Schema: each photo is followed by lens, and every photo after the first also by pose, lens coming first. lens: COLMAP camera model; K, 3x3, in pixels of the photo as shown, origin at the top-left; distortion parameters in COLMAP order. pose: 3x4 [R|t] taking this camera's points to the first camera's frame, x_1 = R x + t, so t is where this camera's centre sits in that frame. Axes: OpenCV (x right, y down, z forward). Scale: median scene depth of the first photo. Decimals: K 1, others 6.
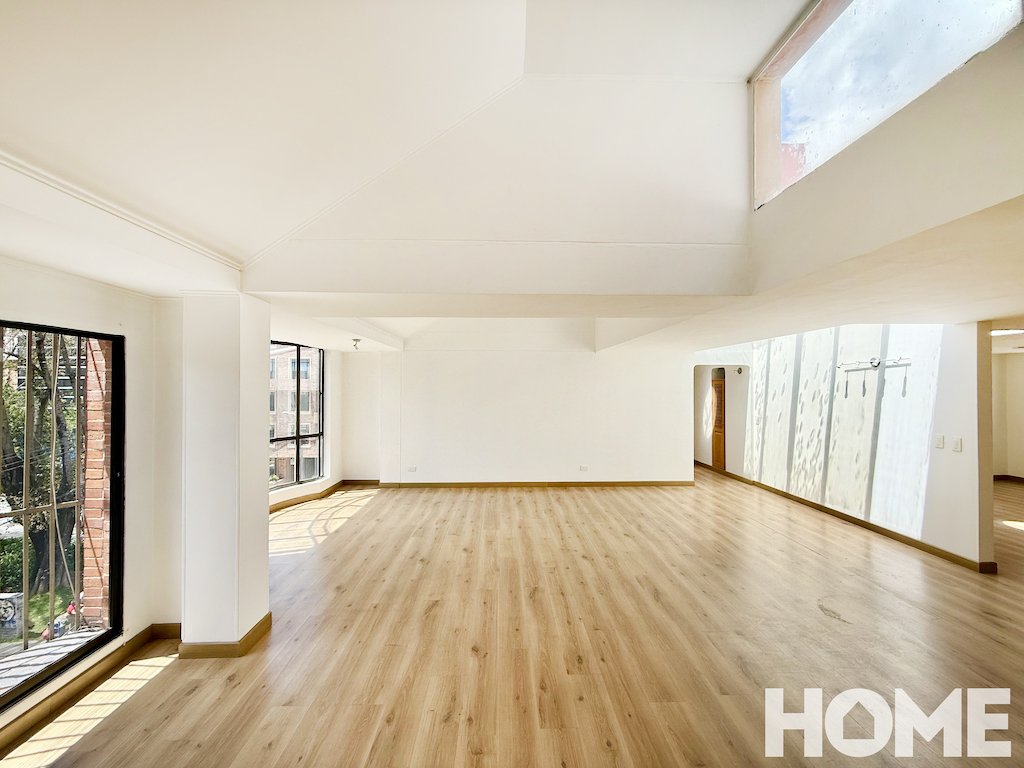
lens RADIAL K [[407.7, 0, 507.6], [0, 407.7, 382.1], [0, 0, 1]] dist [-0.001401, 0.000412]
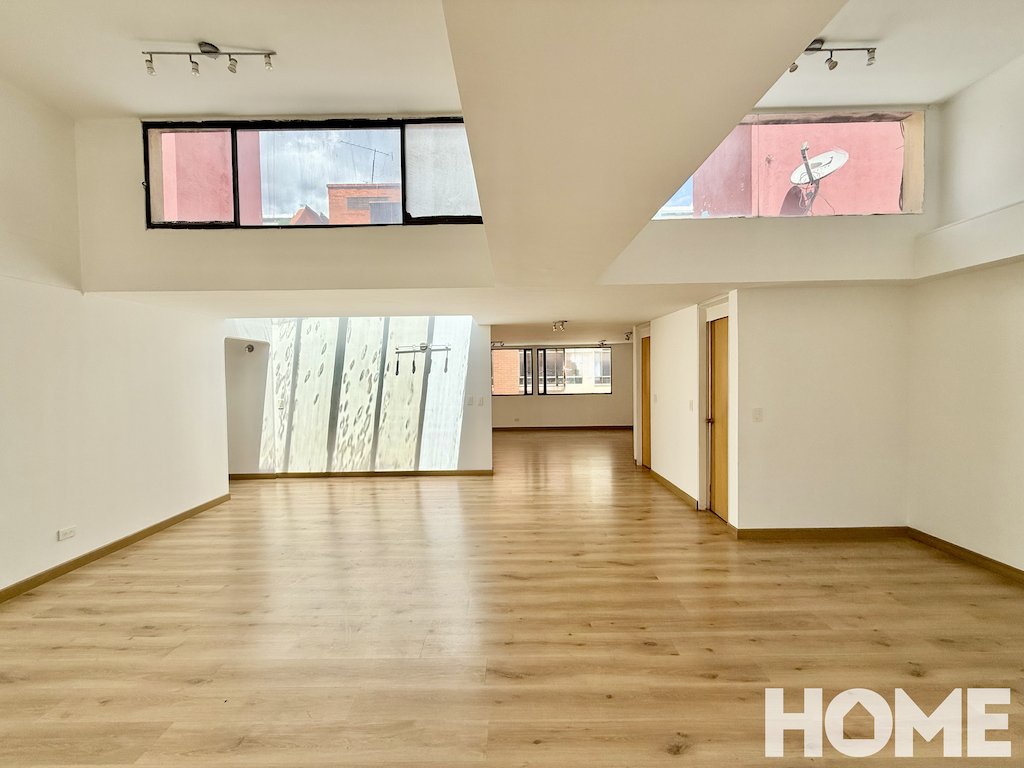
lens RADIAL K [[407.7, 0, 509.4], [0, 407.7, 384.0], [0, 0, 1]] dist [-0.001401, 0.000412]
pose [[0.023642, -0.024733, 0.999414, -0.373231], [0.002458, 0.999692, 0.024682, 0.035586], [-0.999717, 0.001873, 0.023696, 0.655059]]
